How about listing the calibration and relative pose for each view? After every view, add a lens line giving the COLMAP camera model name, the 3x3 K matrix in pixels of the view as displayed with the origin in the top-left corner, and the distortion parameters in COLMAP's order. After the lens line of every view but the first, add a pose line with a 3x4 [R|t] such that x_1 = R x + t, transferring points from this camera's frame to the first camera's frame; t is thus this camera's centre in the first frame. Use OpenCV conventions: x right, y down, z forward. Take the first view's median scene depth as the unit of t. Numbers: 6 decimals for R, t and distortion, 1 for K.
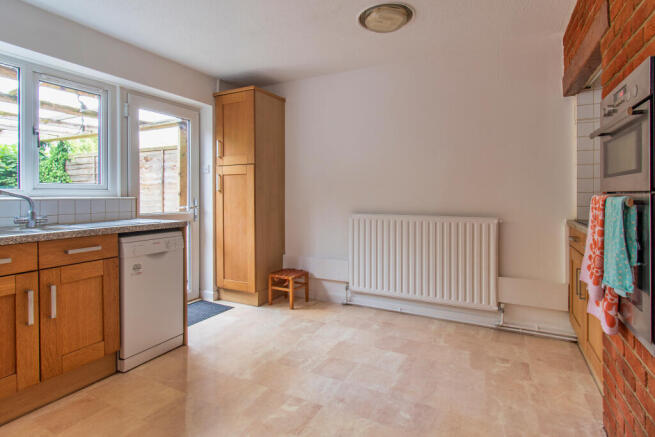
lens RADIAL K [[329.7, 0, 331.1], [0, 329.7, 196.7], [0, 0, 1]] dist [-0.000101, -0.000070]
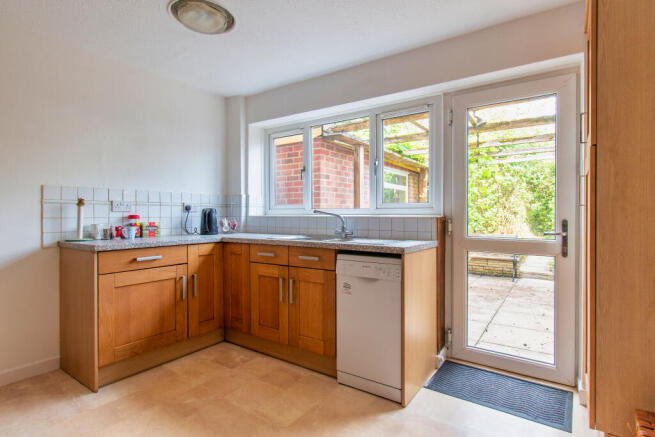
lens RADIAL K [[337.6, 0, 327.0], [0, 337.6, 216.6], [0, 0, 1]] dist [-0.002948, -0.000117]
pose [[-0.123033, 0.008274, -0.992368, 0.438181], [-0.006708, 0.999935, 0.009169, -0.004475], [0.992380, 0.007785, -0.122970, 1.088018]]
